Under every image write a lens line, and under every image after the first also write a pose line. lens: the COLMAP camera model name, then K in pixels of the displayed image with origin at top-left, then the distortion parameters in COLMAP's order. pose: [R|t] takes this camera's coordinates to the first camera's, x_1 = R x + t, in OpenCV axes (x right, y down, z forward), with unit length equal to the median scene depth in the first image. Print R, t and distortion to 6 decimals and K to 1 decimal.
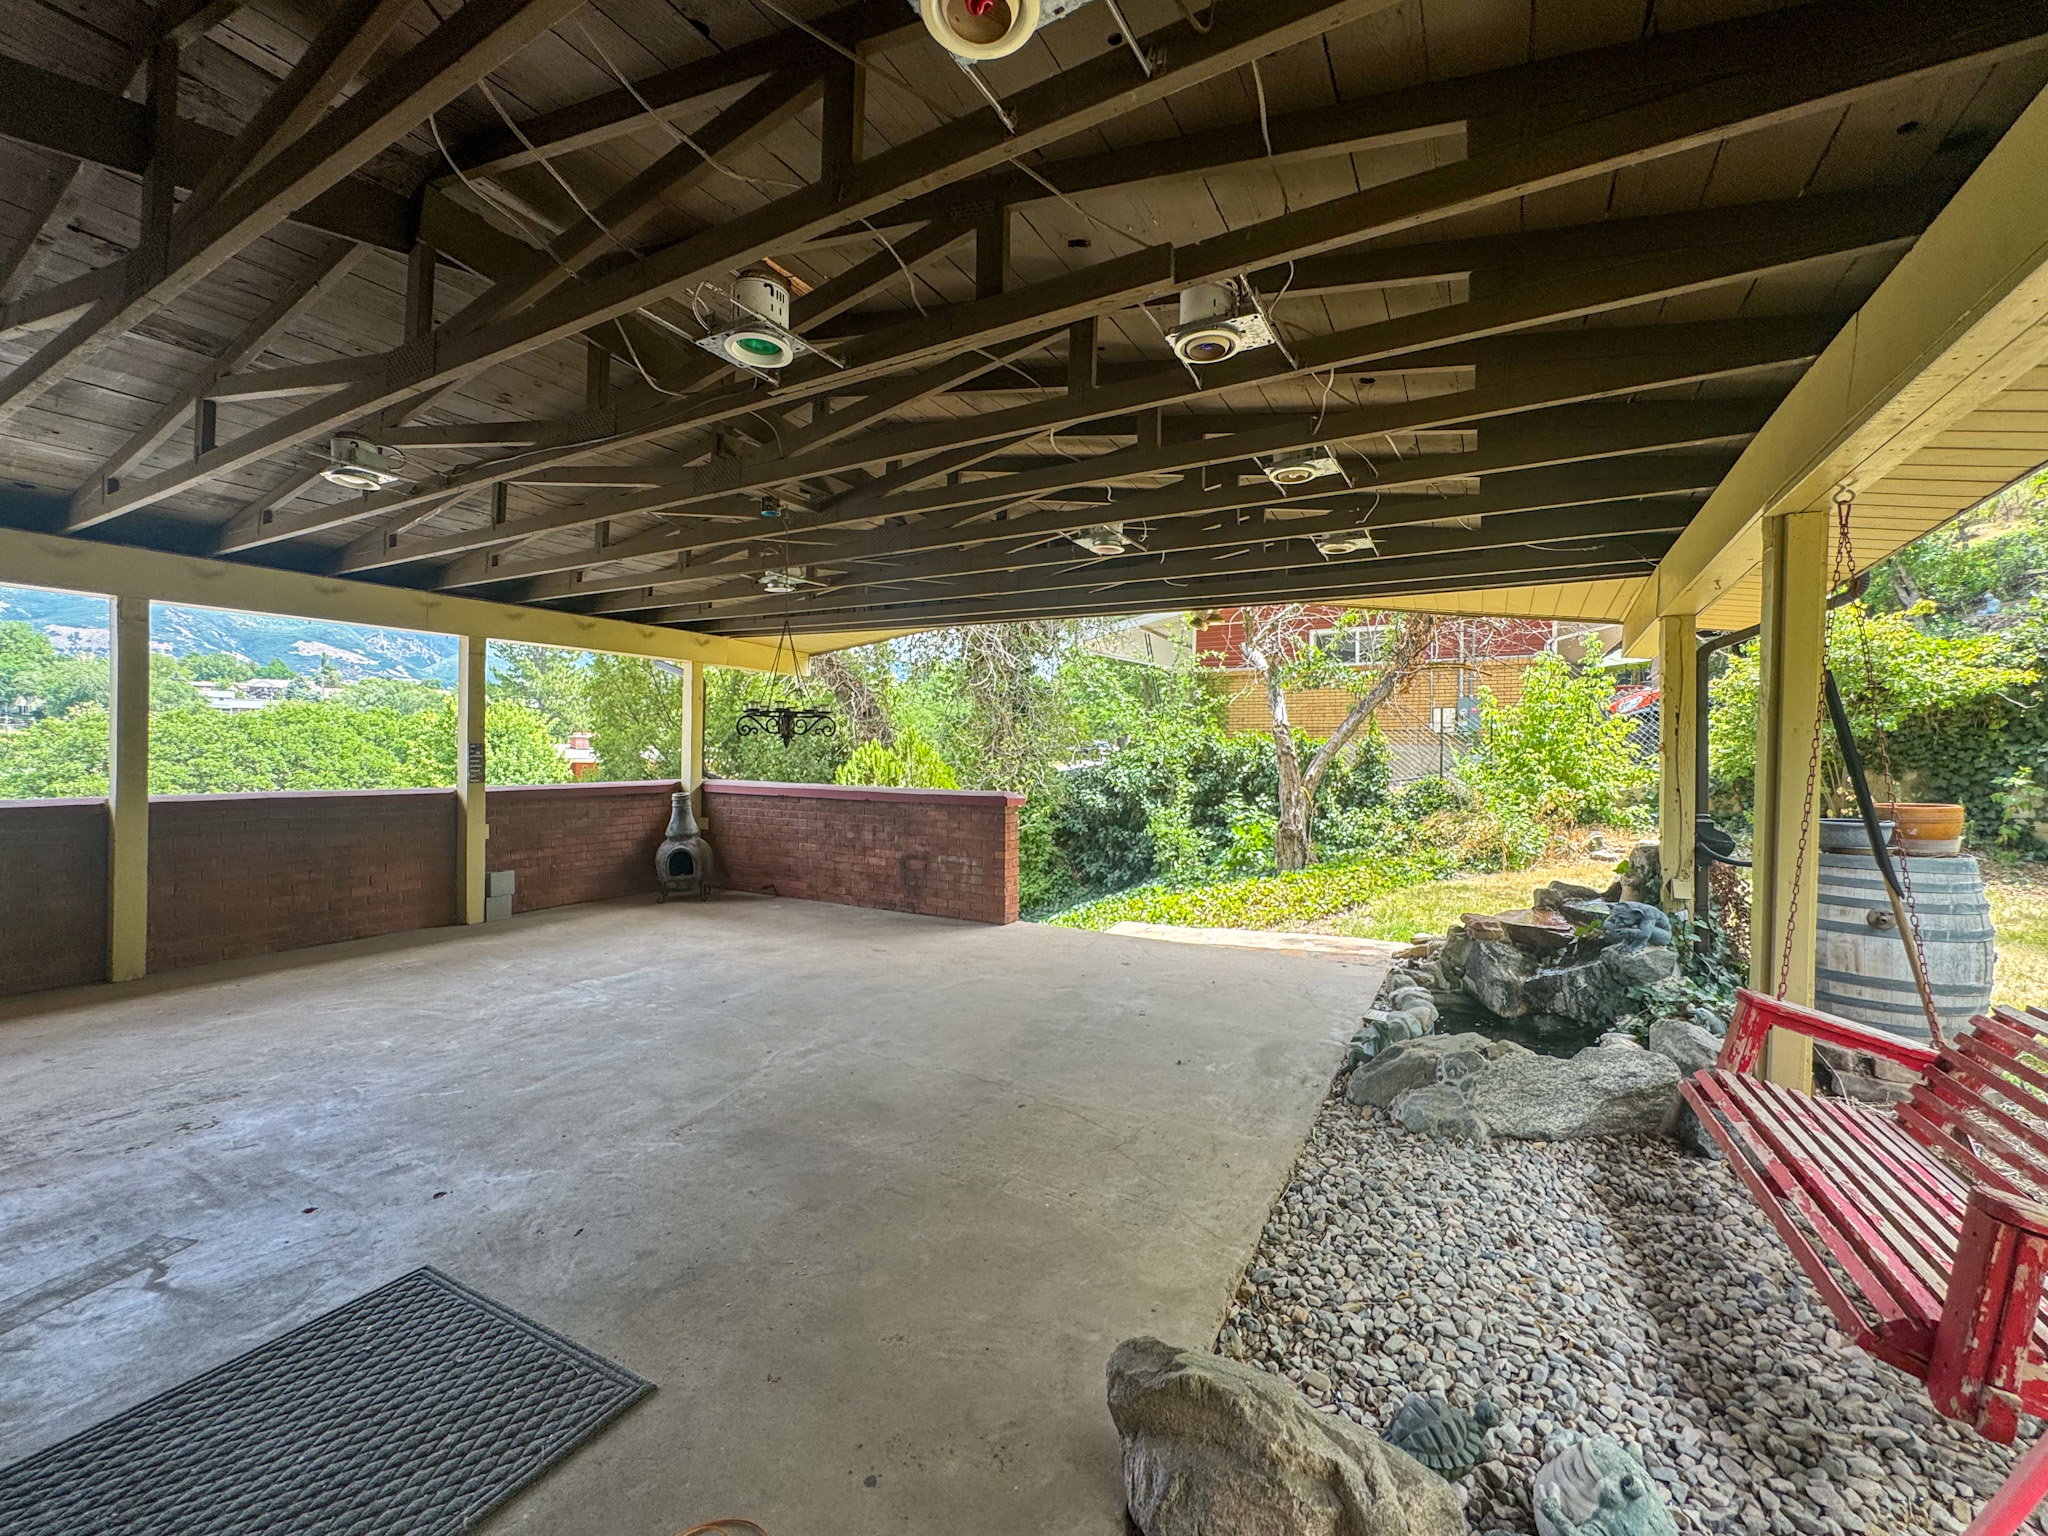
lens RADIAL K [[852.1, 0, 1030.3], [0, 852.1, 767.3], [0, 0, 1]] dist [-0.000757, 0.001352]
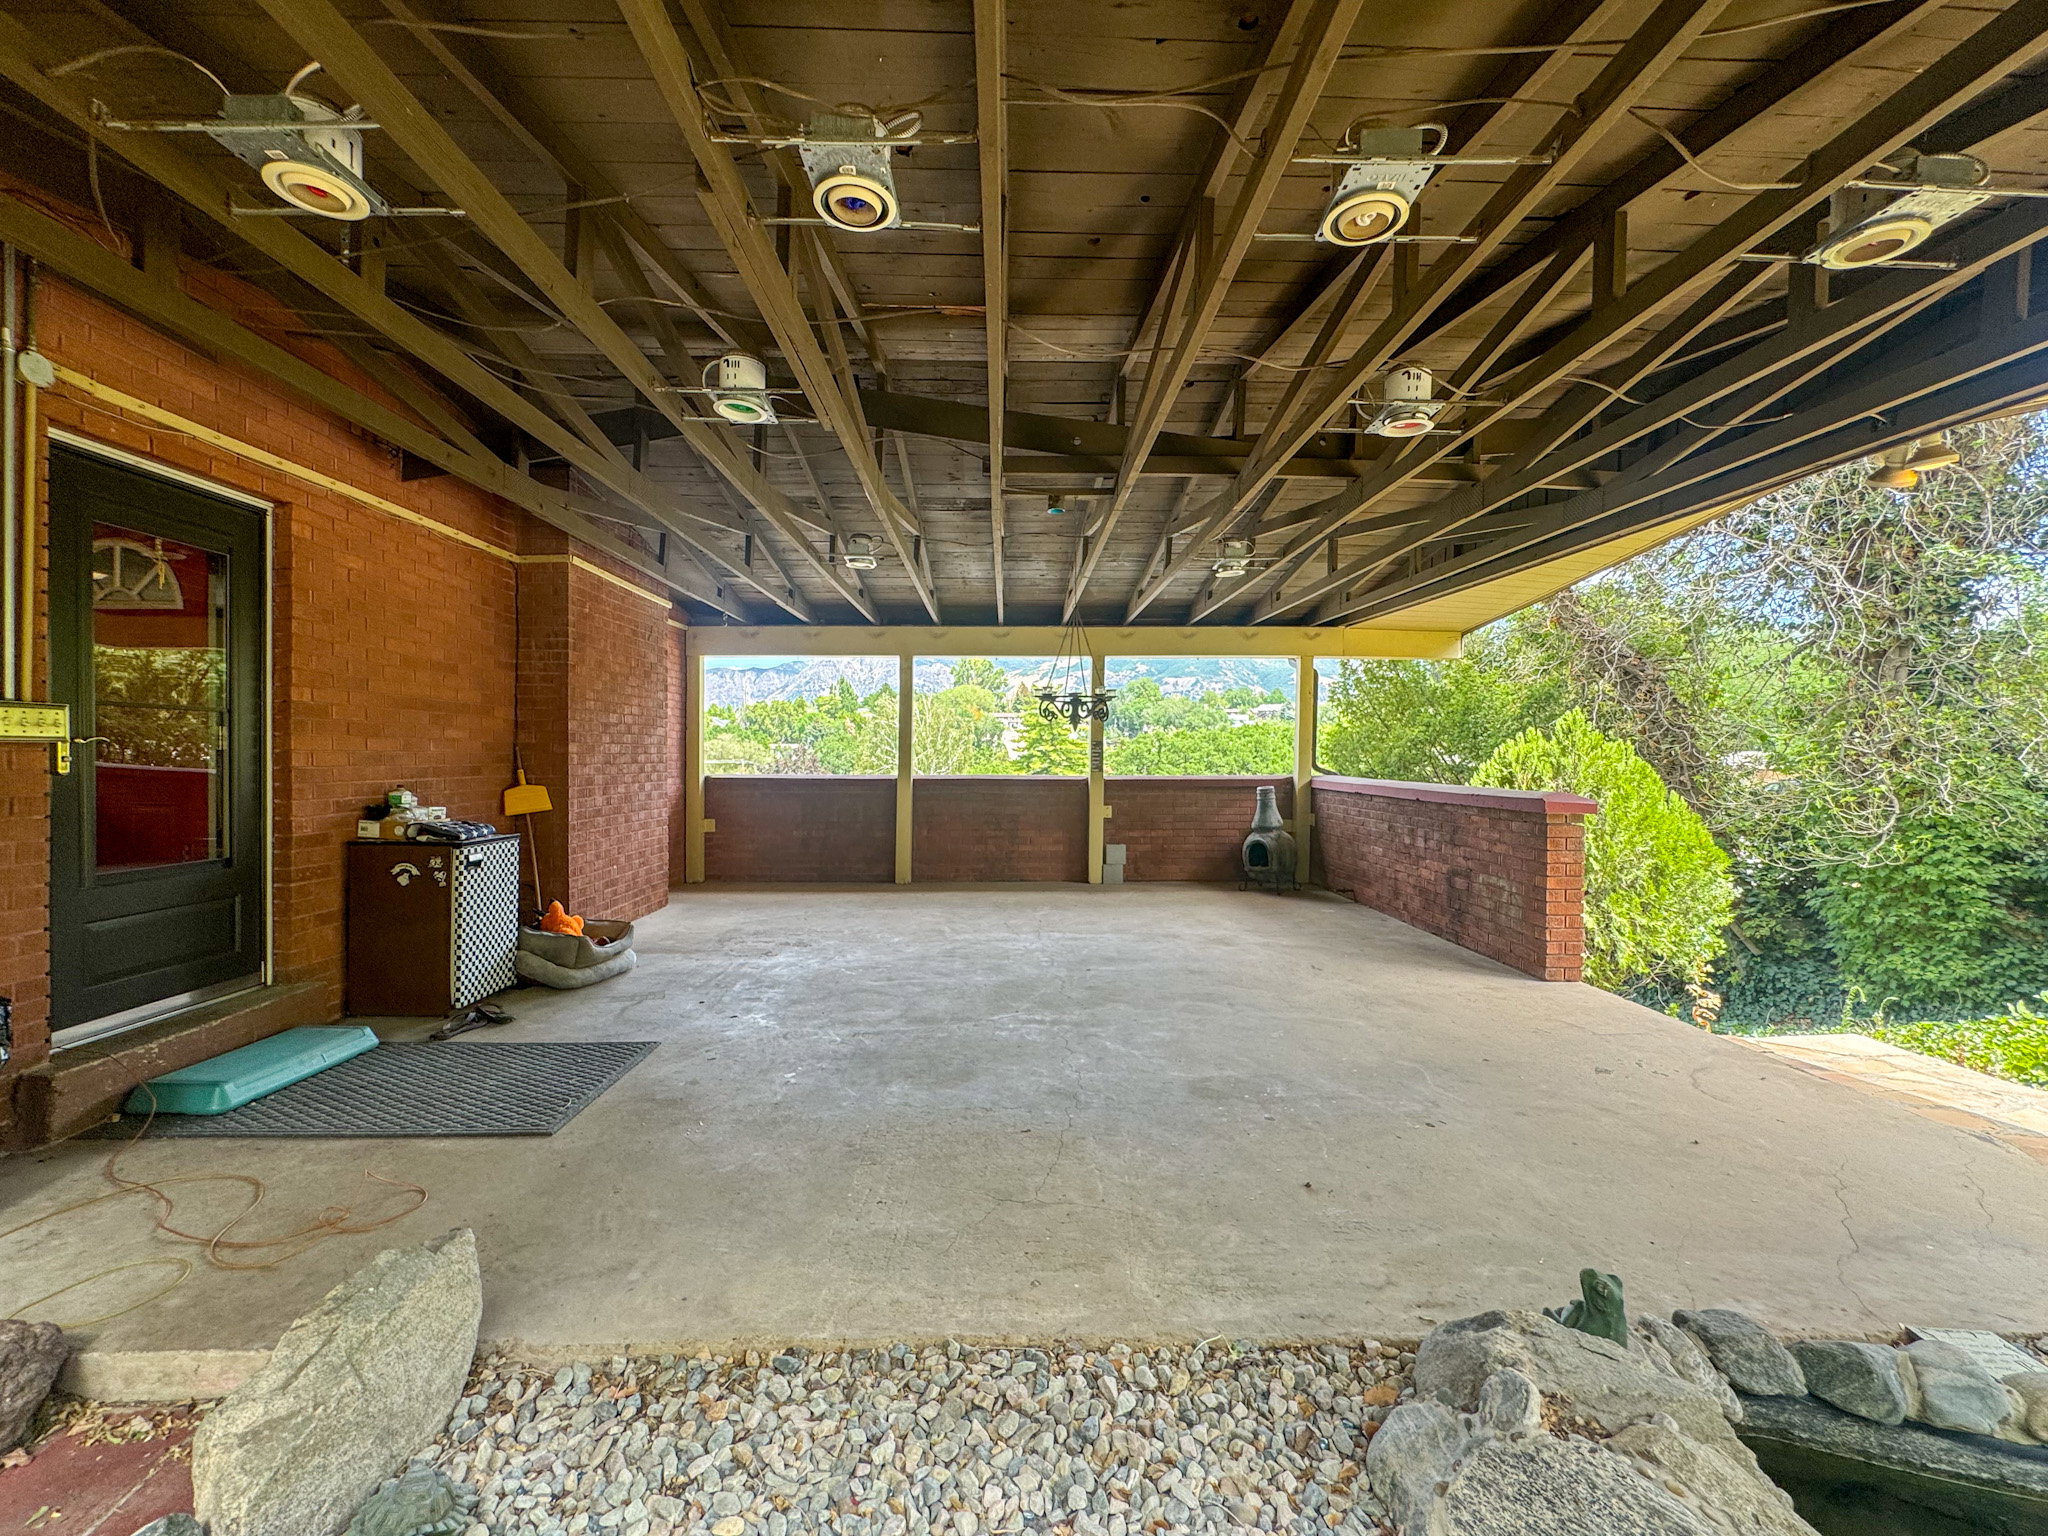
lens RADIAL K [[852.1, 0, 1030.3], [0, 852.1, 767.3], [0, 0, 1]] dist [-0.000757, 0.001352]
pose [[0.487734, 0.002800, -0.872988, 0.349916], [-0.012605, 0.999913, -0.003836, 0.014819], [0.872901, 0.012875, 0.487727, 0.259517]]
